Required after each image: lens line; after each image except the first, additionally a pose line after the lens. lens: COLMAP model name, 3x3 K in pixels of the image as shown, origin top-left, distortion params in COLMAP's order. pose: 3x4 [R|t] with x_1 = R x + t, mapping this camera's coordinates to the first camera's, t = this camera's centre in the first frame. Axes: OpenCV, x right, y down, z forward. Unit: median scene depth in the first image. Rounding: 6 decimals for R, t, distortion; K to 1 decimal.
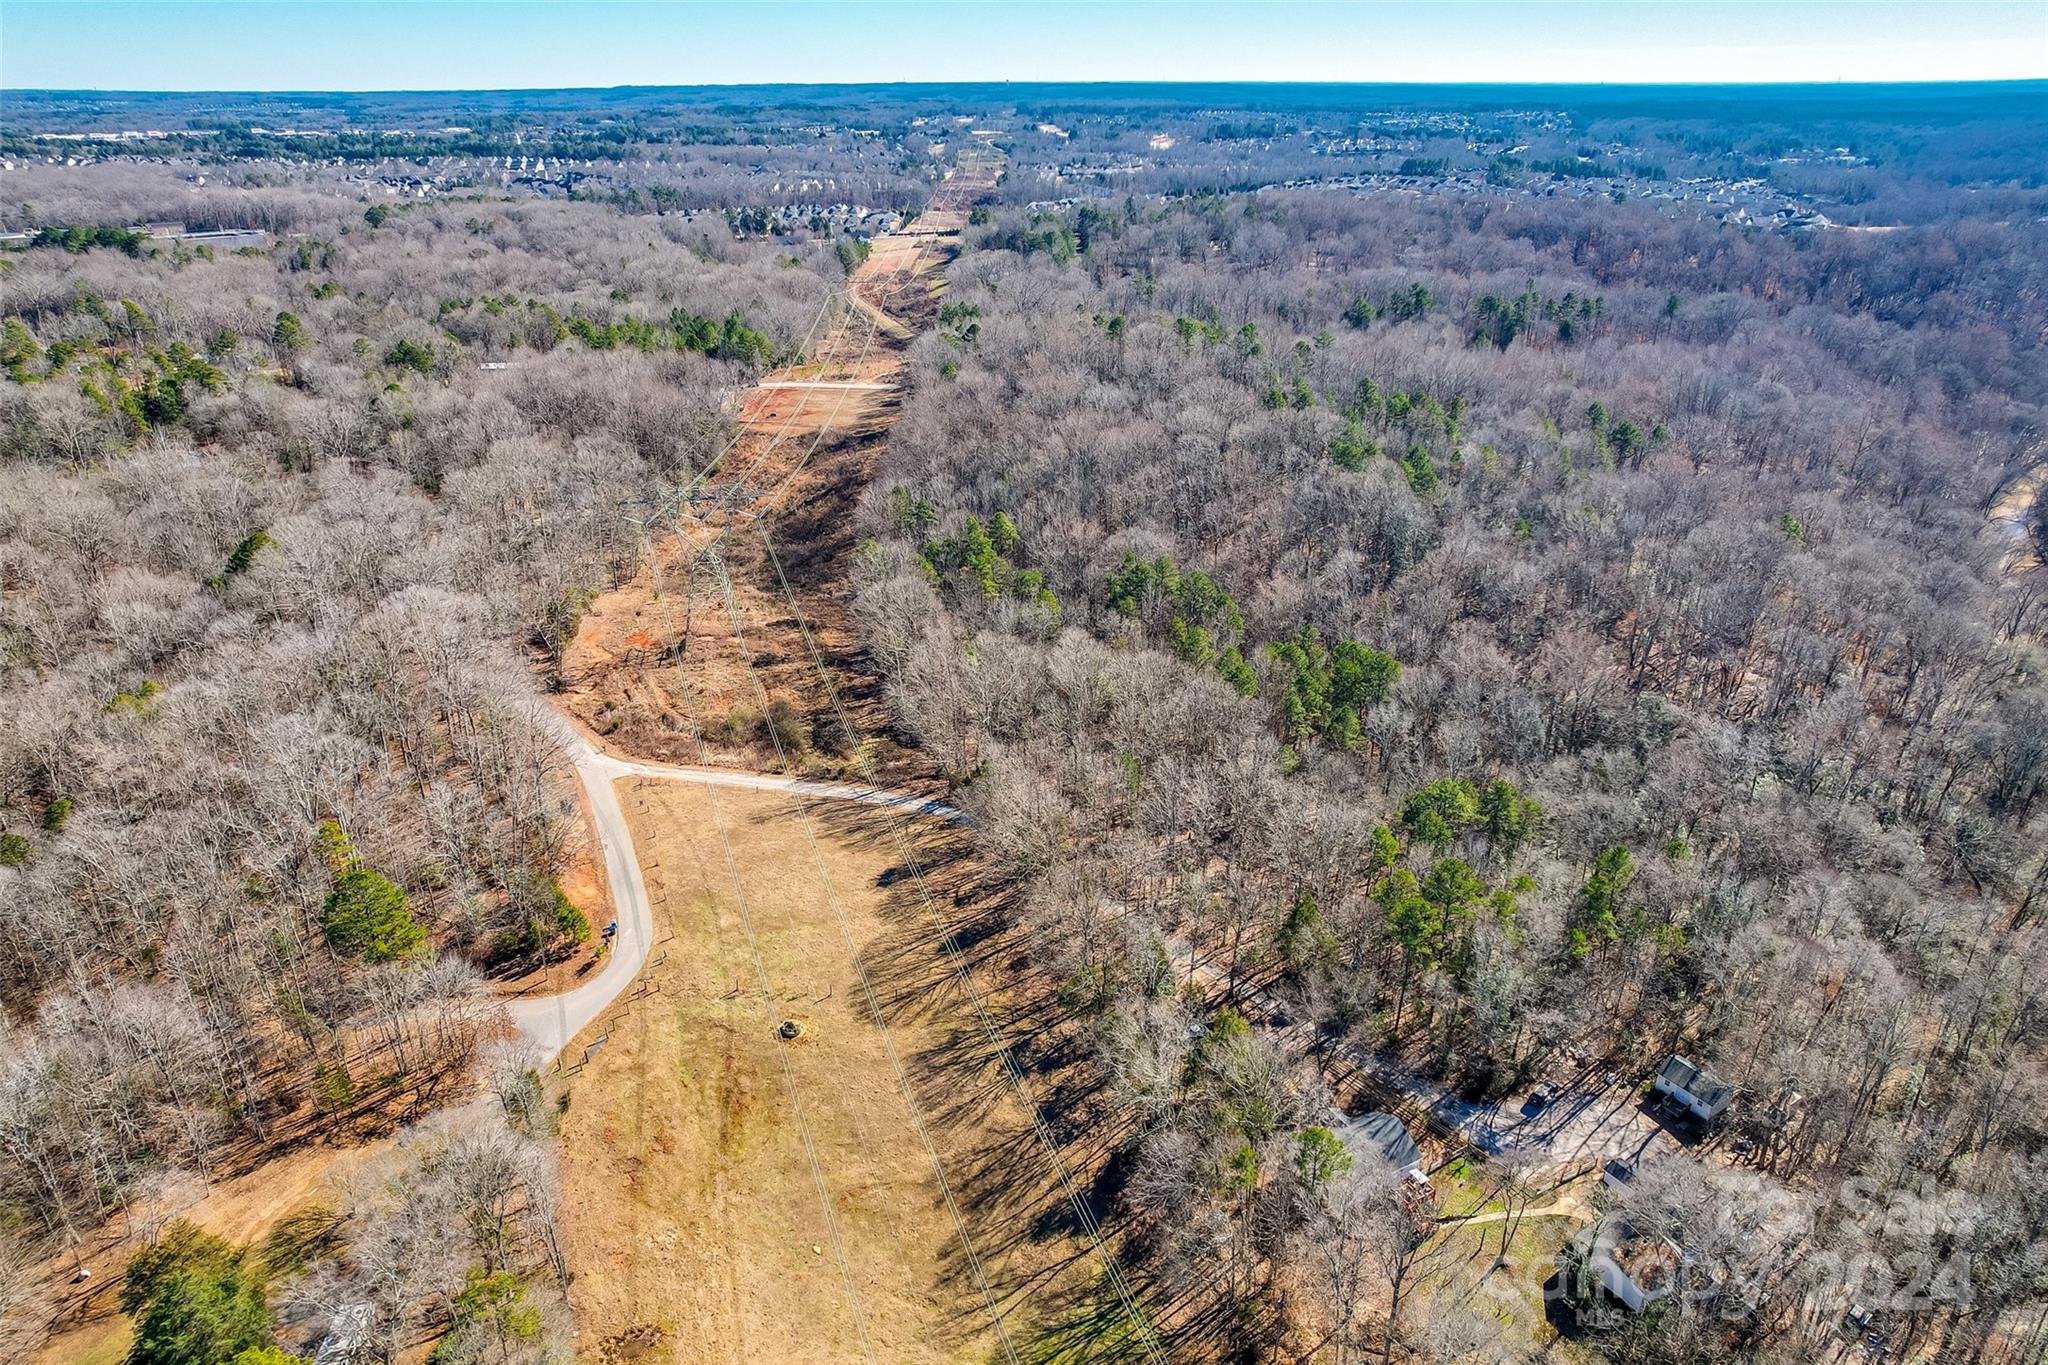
lens RADIAL K [[1355.3, 0, 1026.4], [0, 1355.3, 679.9], [0, 0, 1]] dist [-0.090850, 0.093970]
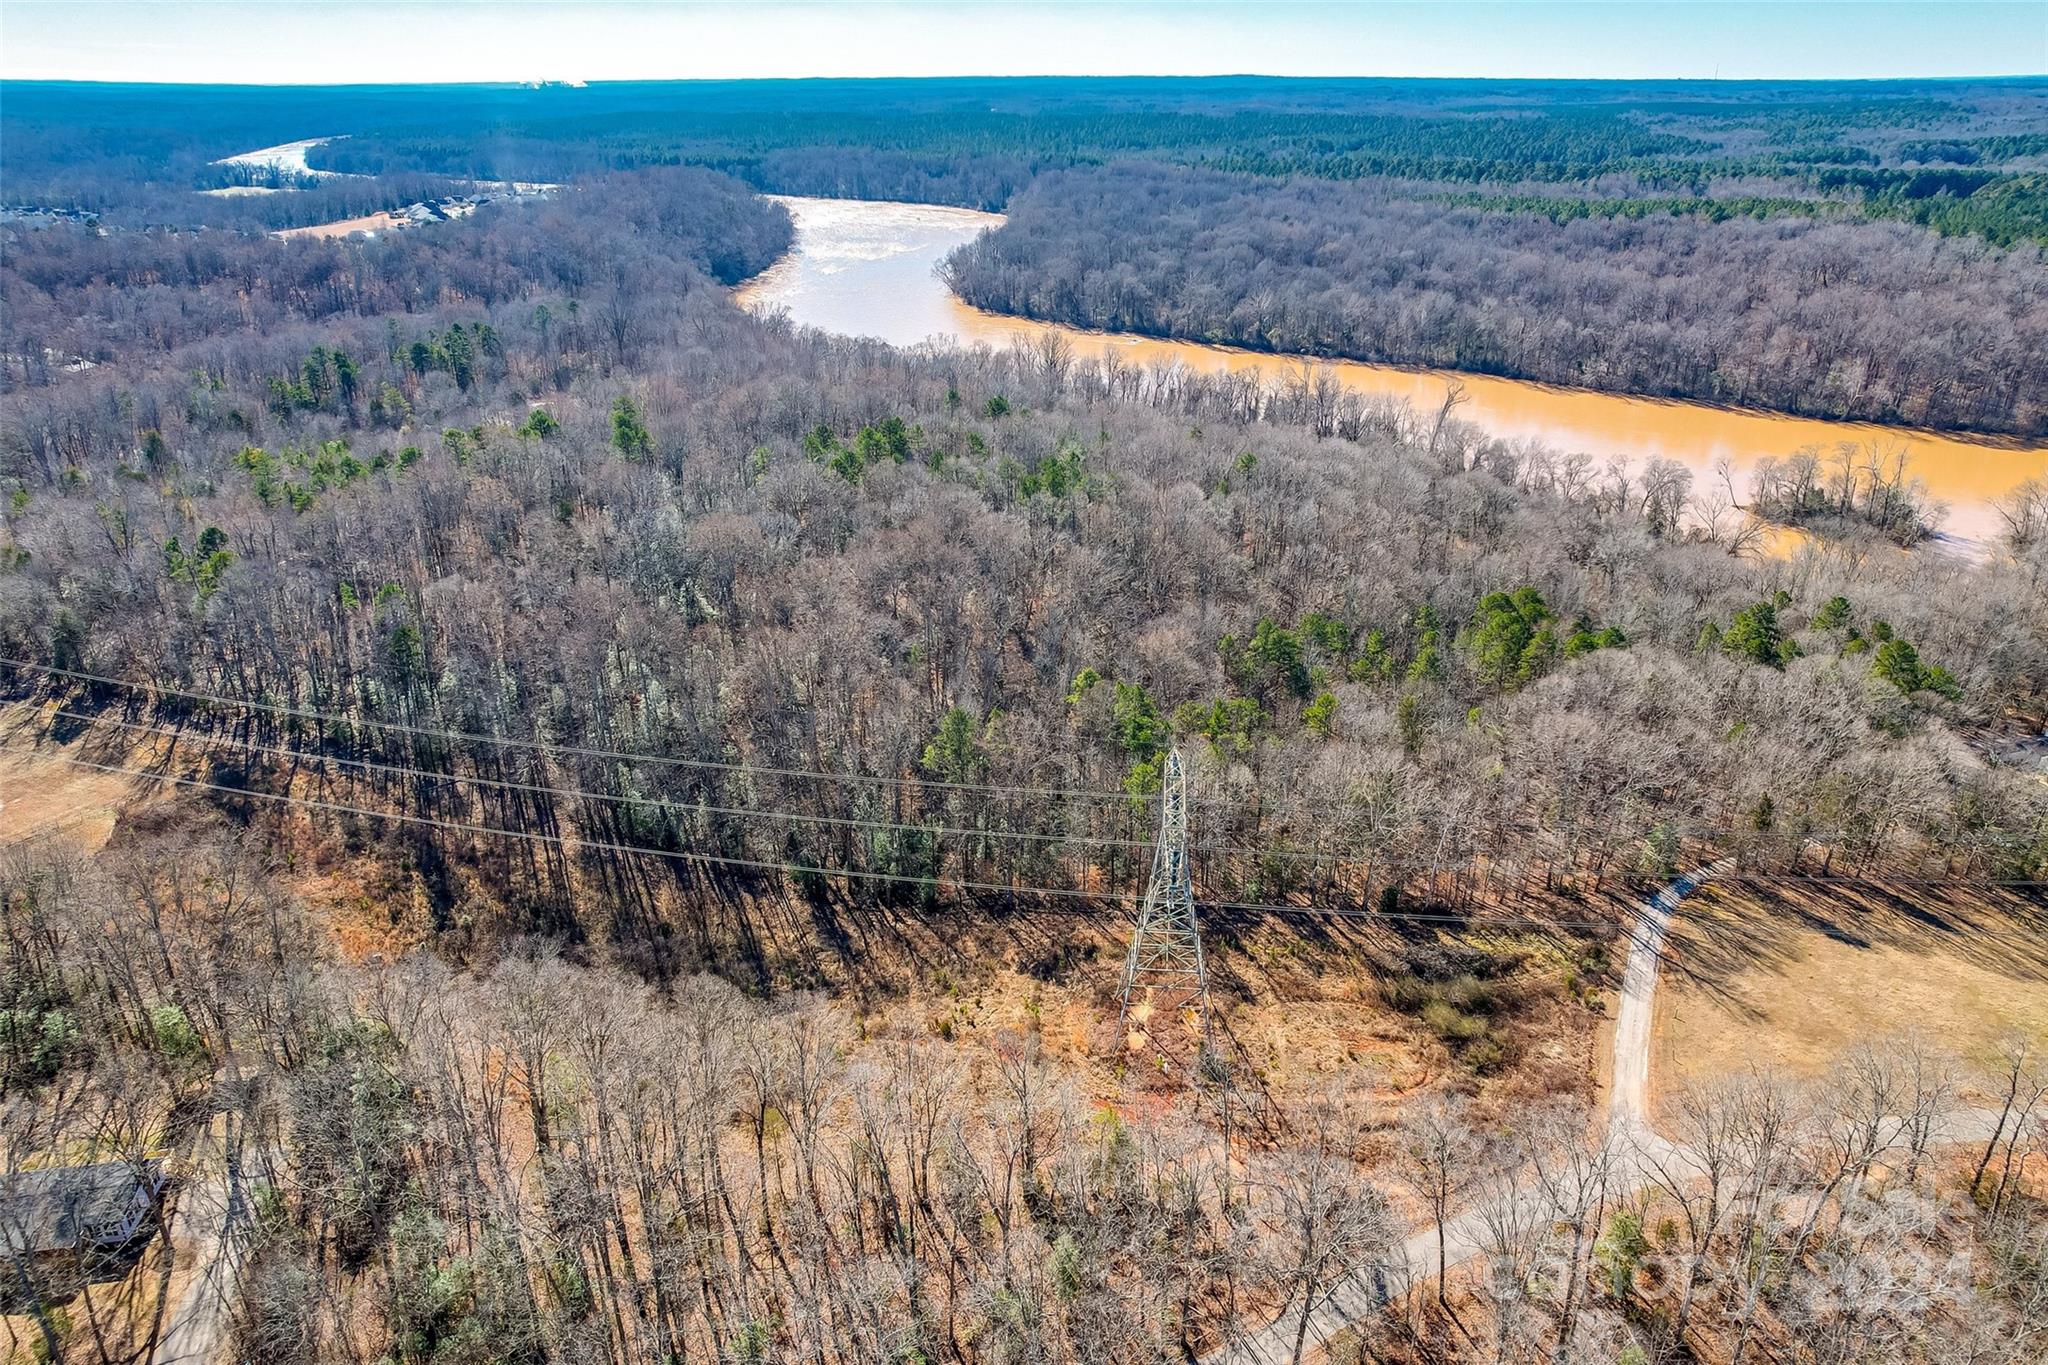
lens RADIAL K [[1355.3, 0, 1026.4], [0, 1355.3, 679.9], [0, 0, 1]] dist [-0.090850, 0.093970]
pose [[0.262217, -0.399961, 0.878222, -0.534362], [0.395259, 0.874739, 0.280360, -0.268413], [-0.880348, 0.273610, 0.387460, 0.591126]]
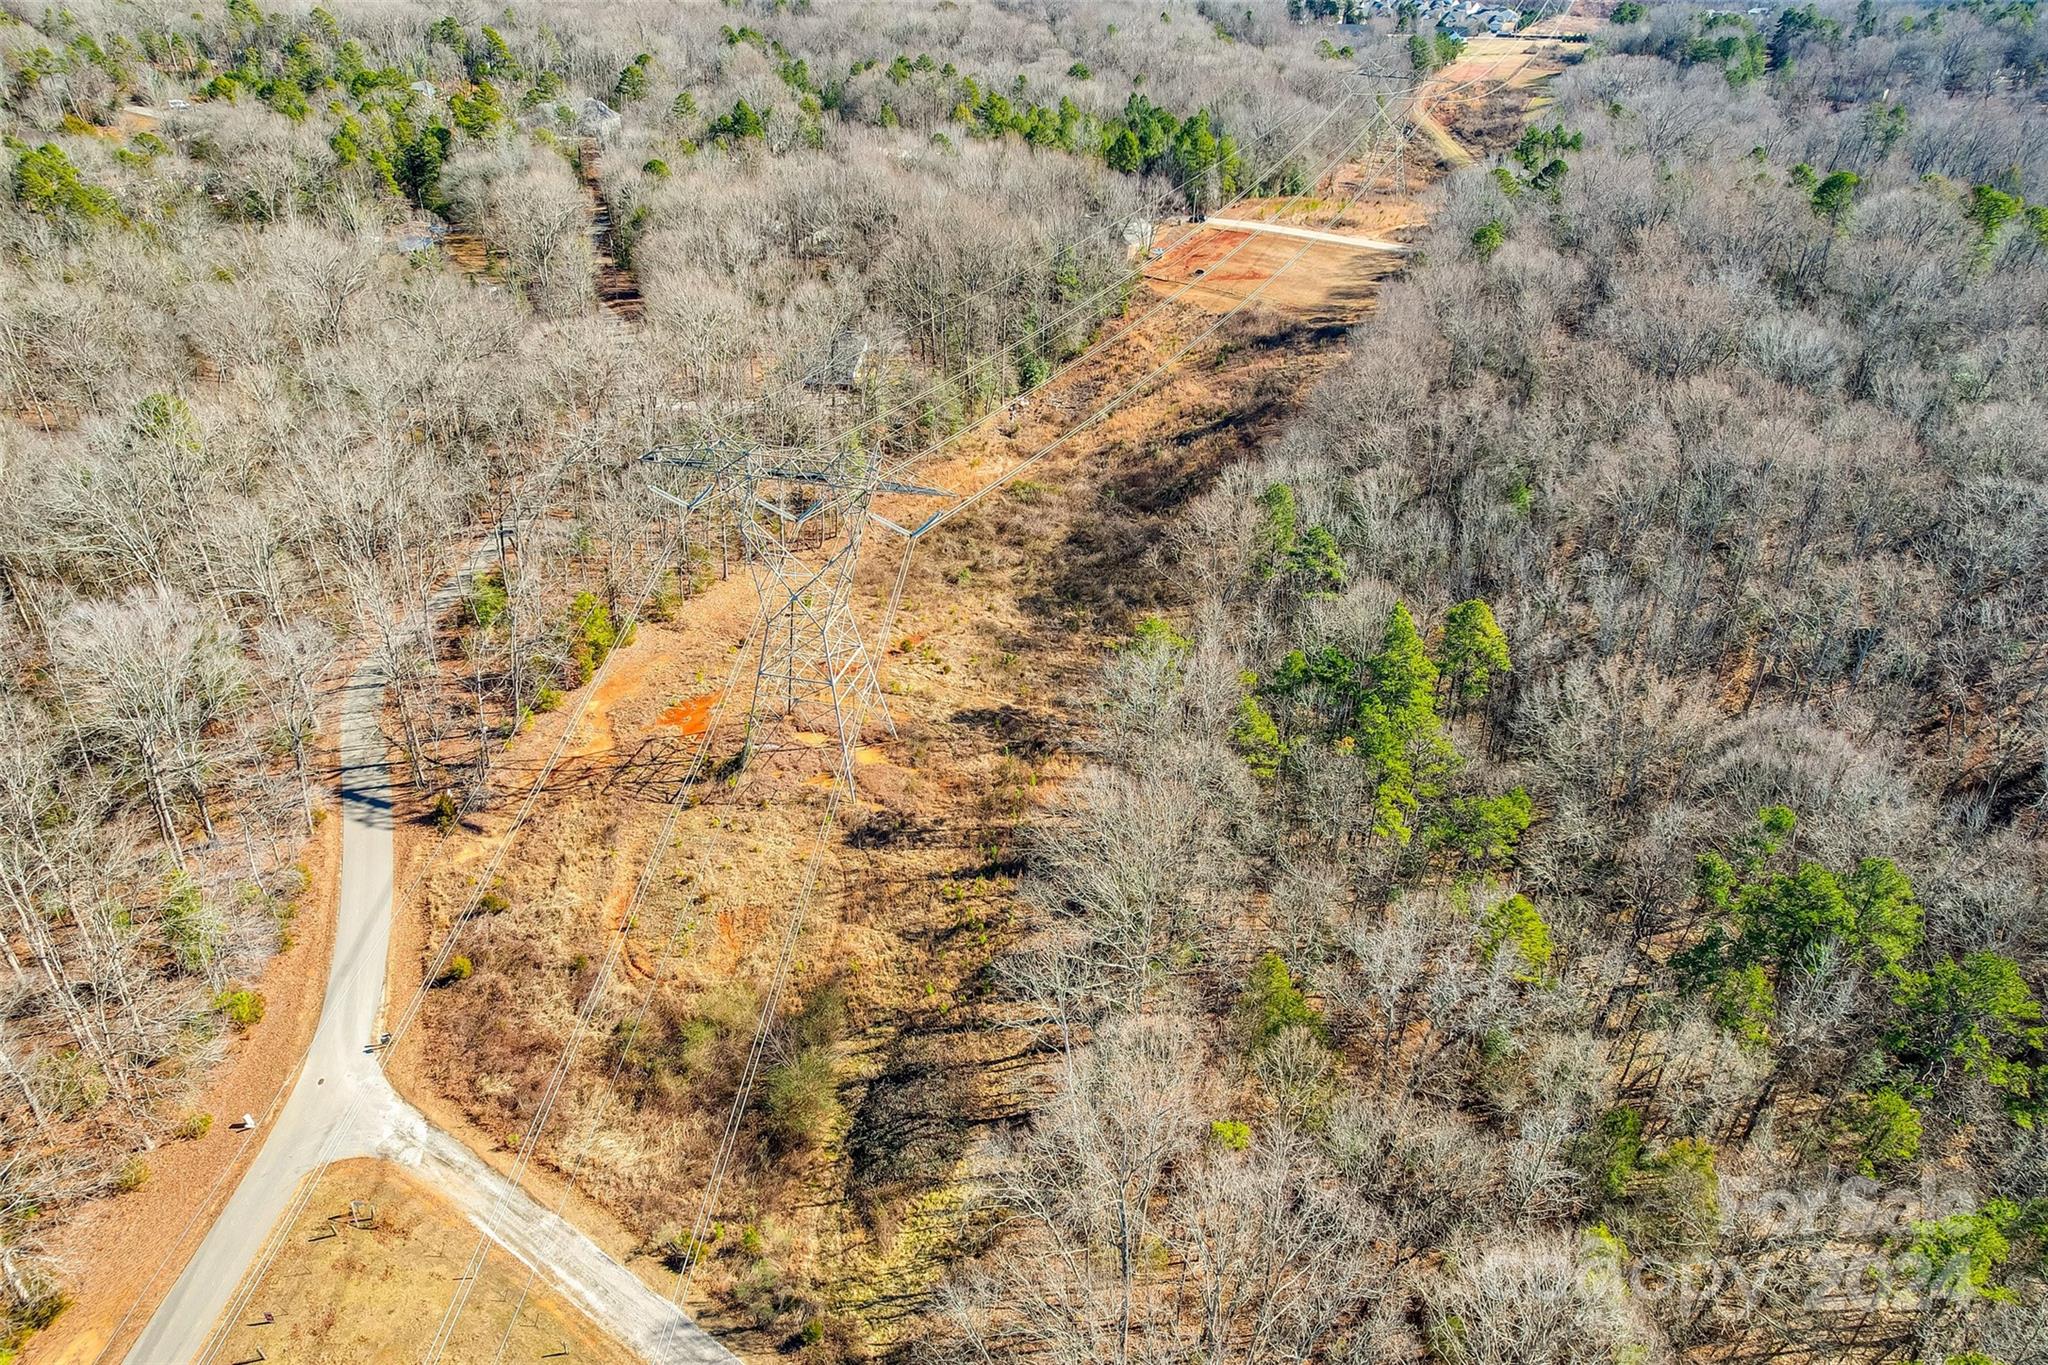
lens RADIAL K [[1355.3, 0, 1026.4], [0, 1355.3, 679.9], [0, 0, 1]] dist [-0.090850, 0.093970]
pose [[0.909121, 0.230663, -0.346833, 0.003061], [-0.186271, 0.969908, 0.156789, -0.110892], [0.372561, -0.077935, 0.924729, 0.433489]]
